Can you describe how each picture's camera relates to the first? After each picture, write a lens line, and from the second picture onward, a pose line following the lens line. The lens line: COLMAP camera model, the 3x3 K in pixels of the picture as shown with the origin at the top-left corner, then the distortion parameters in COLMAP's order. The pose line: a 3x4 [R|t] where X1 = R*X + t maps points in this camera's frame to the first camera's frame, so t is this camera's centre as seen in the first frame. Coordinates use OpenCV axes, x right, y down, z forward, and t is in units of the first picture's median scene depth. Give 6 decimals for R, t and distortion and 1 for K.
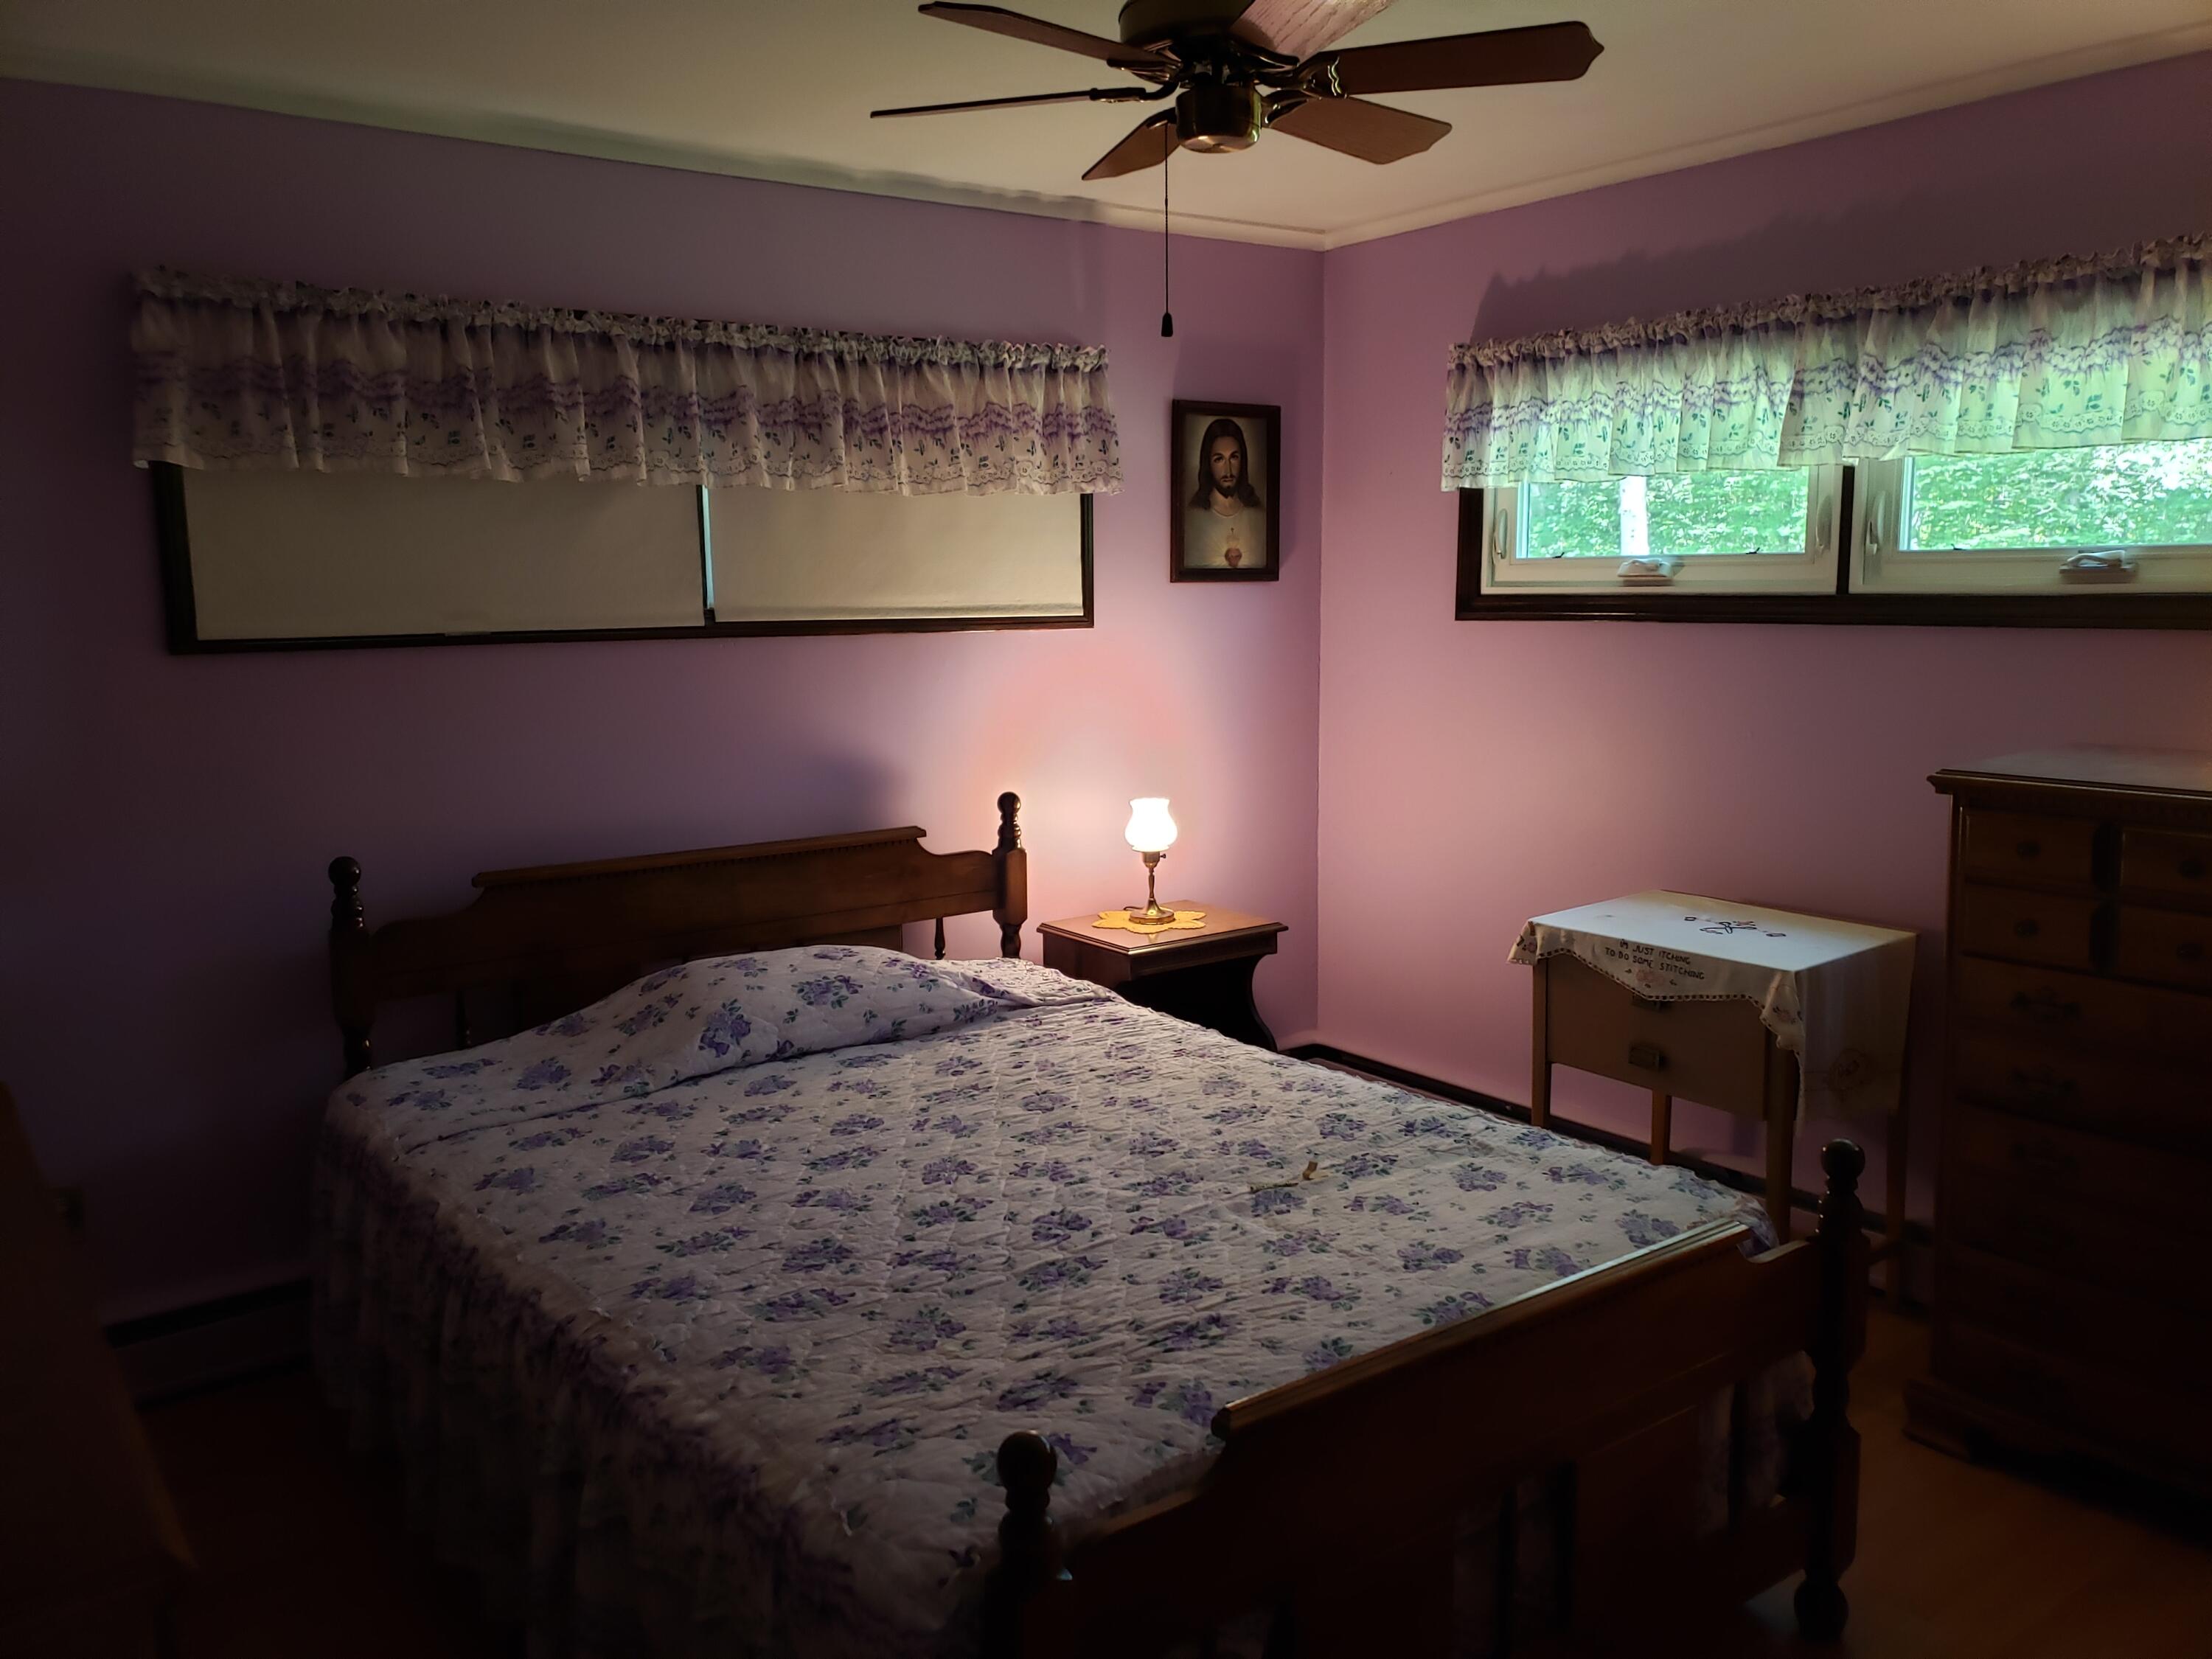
lens RADIAL K [[1737.1, 0, 1097.6], [0, 1737.1, 817.2], [0, 0, 1]] dist [0.058344, -0.073913]
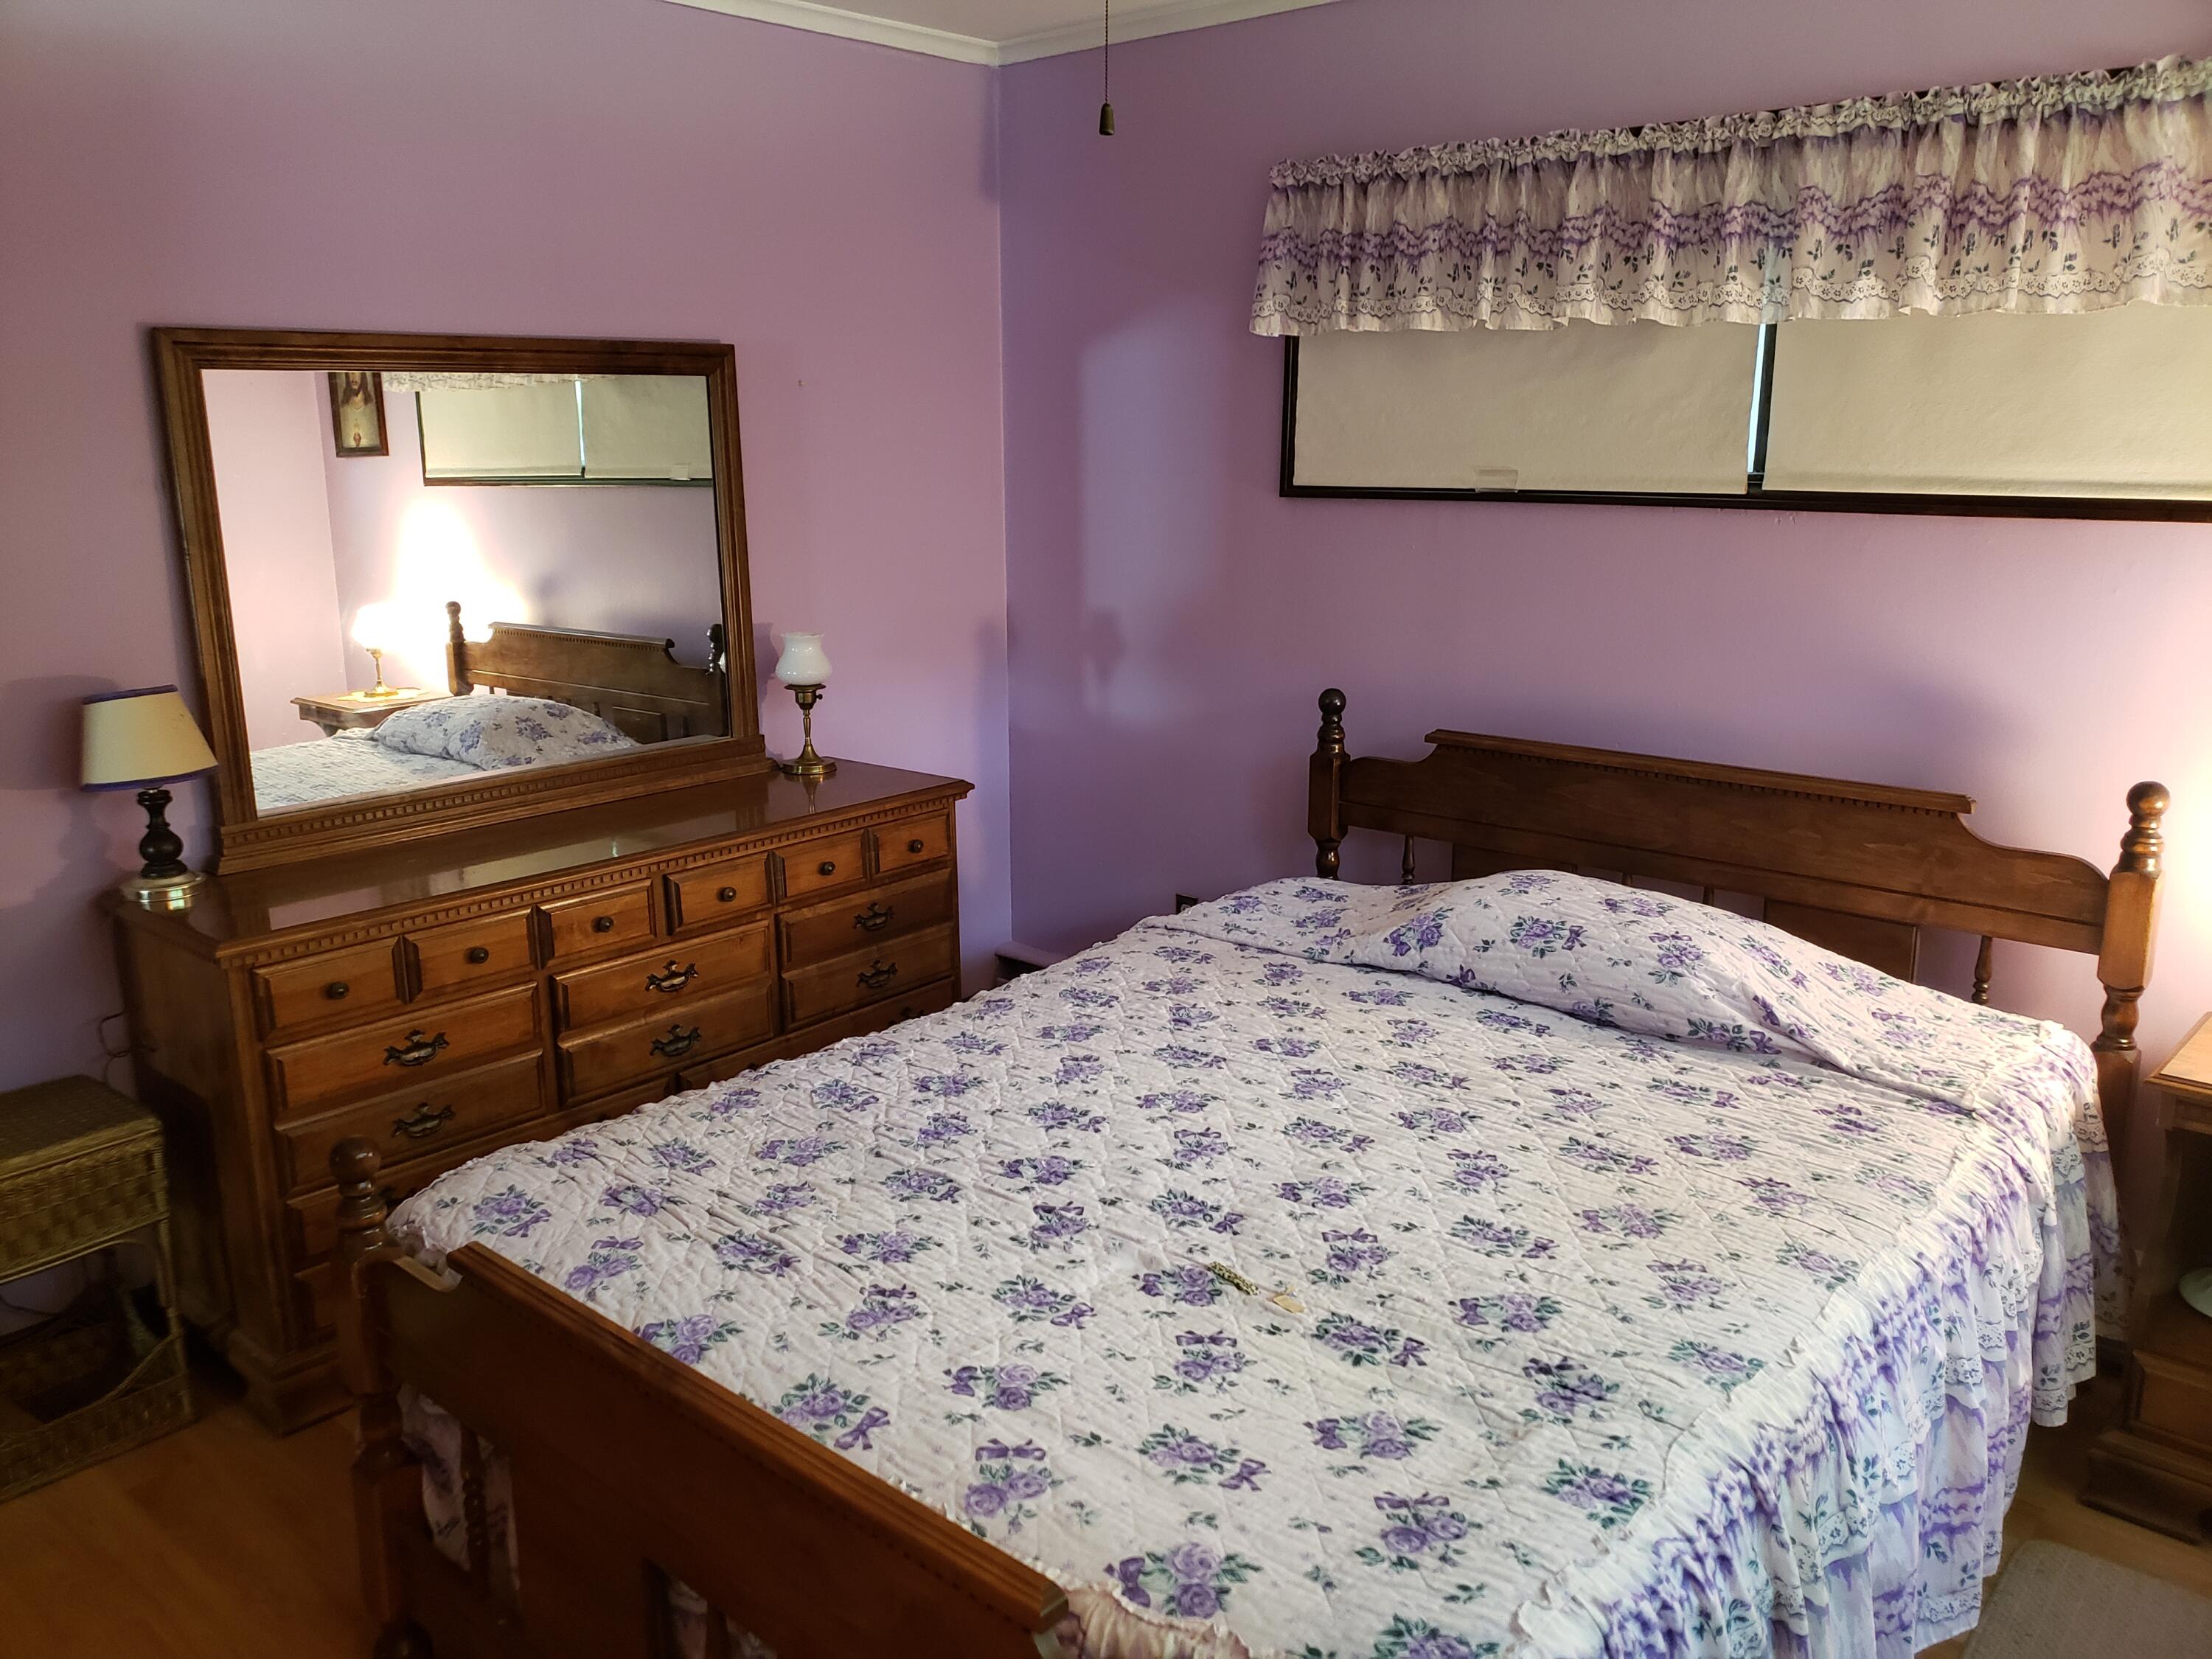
lens RADIAL K [[1737.1, 0, 1086.5], [0, 1737.1, 813.7], [0, 0, 1]] dist [0.058344, -0.073913]
pose [[0.202327, 0.226323, -0.952807, 0.635662], [-0.140375, 0.969585, 0.200500, -0.103027], [0.969205, 0.093184, 0.227943, 0.629838]]
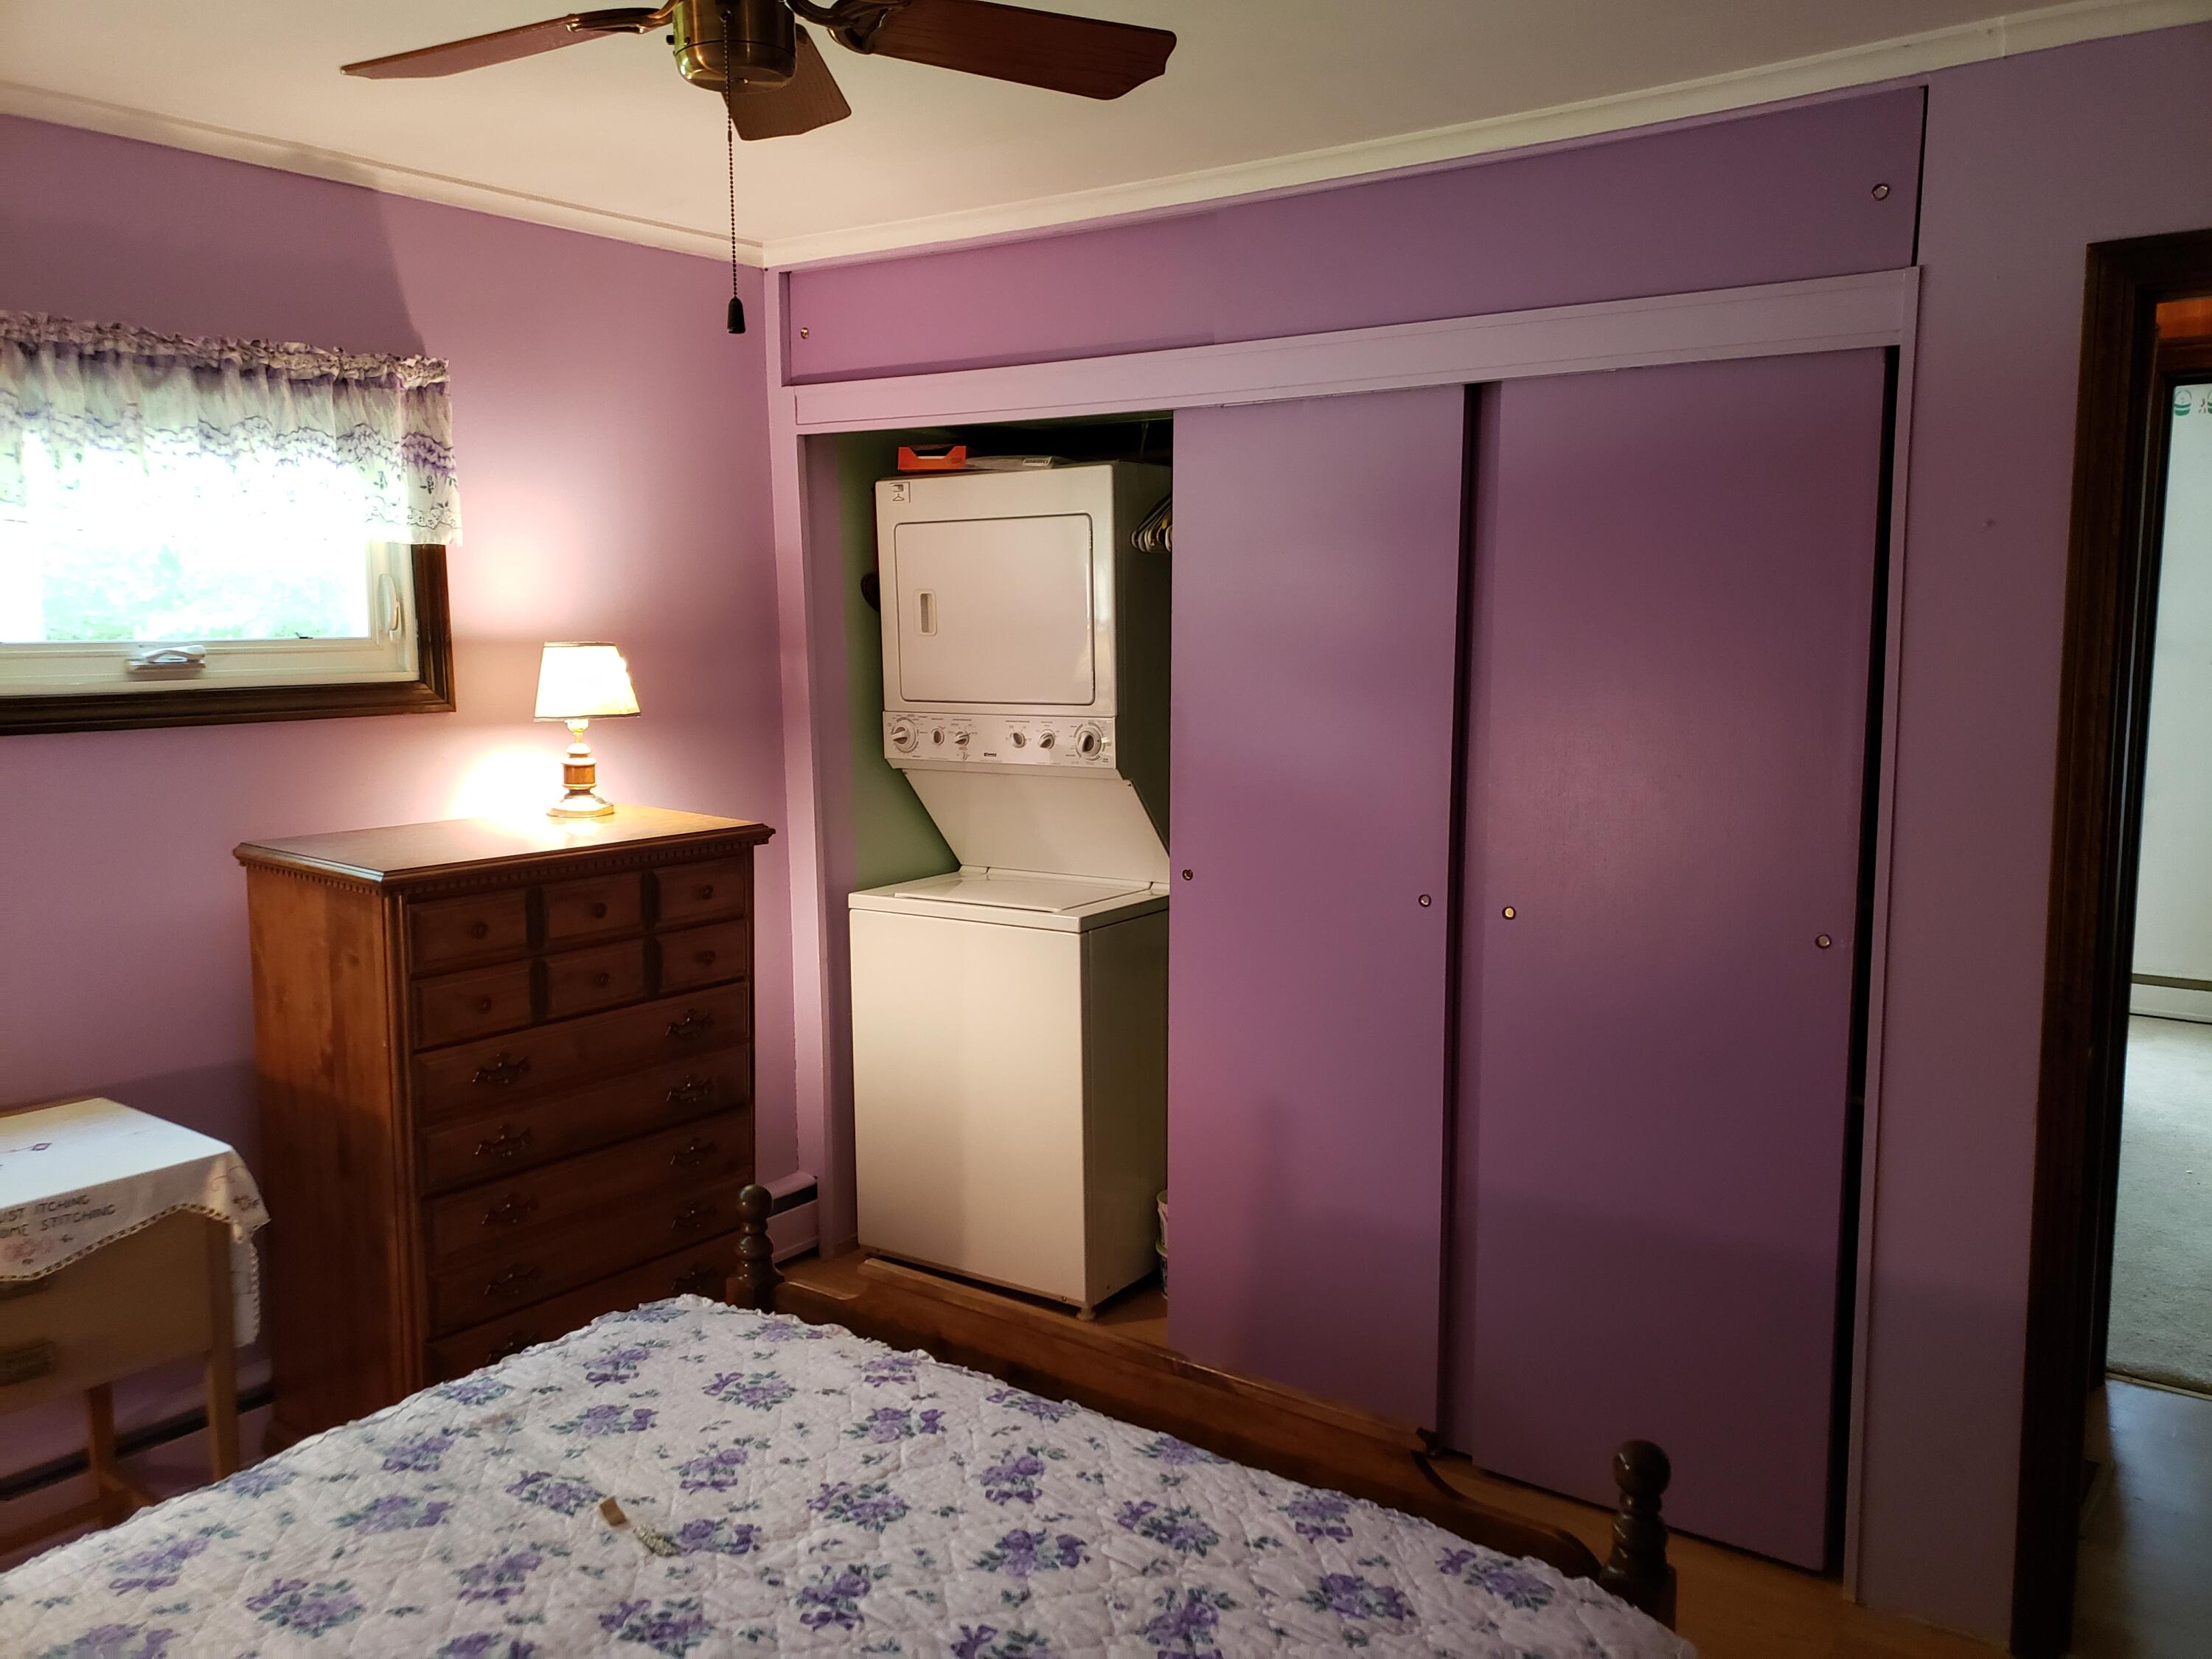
lens RADIAL K [[1737.1, 0, 1105.5], [0, 1737.1, 834.0], [0, 0, 1]] dist [0.058344, -0.073913]
pose [[-0.281784, -0.106166, 0.953586, -0.501389], [0.145639, 0.977611, 0.151877, -0.125685], [-0.948360, 0.181676, -0.260013, 0.805738]]
